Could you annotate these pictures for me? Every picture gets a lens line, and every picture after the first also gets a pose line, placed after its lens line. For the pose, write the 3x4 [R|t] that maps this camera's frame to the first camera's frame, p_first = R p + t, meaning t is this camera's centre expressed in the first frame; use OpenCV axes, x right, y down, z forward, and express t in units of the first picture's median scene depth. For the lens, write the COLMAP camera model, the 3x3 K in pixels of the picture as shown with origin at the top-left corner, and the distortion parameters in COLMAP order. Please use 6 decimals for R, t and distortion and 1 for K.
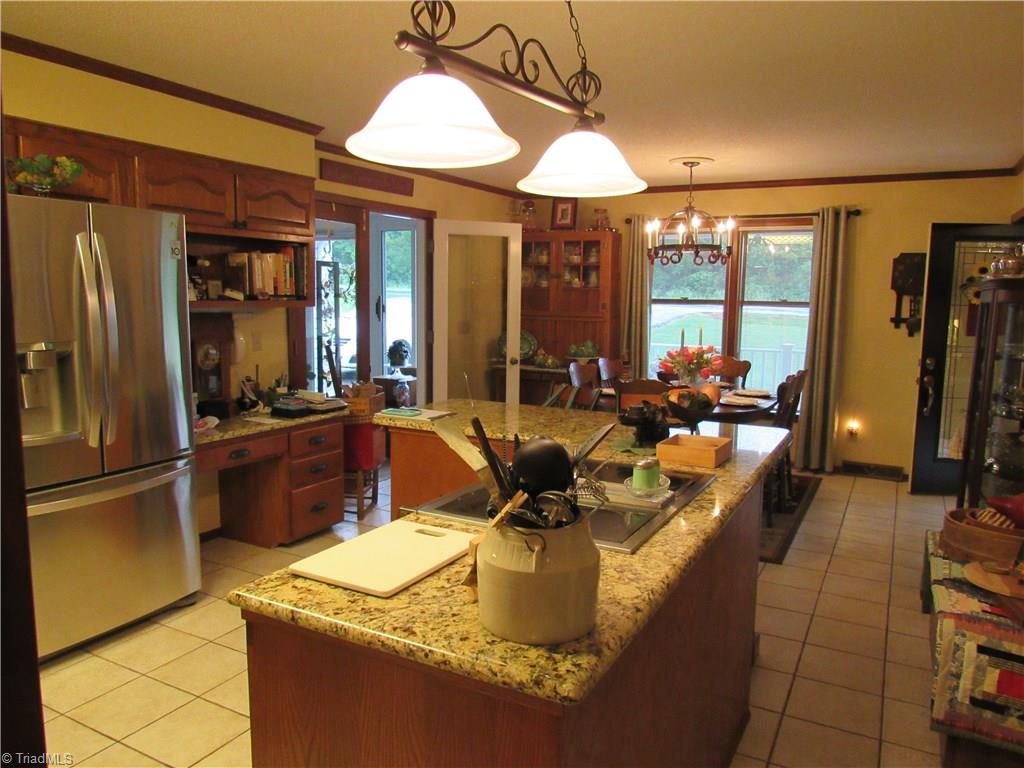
lens RADIAL K [[736.6, 0, 512.0], [0, 736.6, 384.0], [0, 0, 1]] dist [-0.022774, 0.000634]
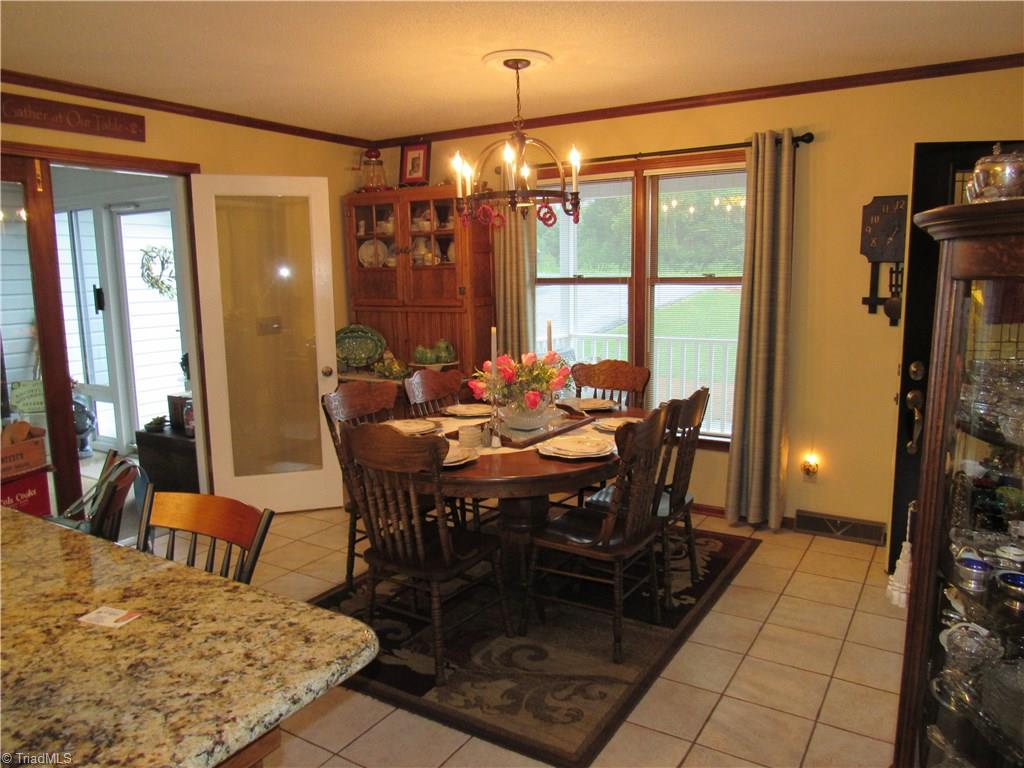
lens RADIAL K [[736.6, 0, 512.0], [0, 736.6, 384.0], [0, 0, 1]] dist [-0.022774, 0.000634]
pose [[0.997837, -0.019919, -0.062643, 0.236303], [0.021692, 0.999379, 0.027762, -0.037257], [0.062051, -0.029061, 0.997650, 0.314735]]
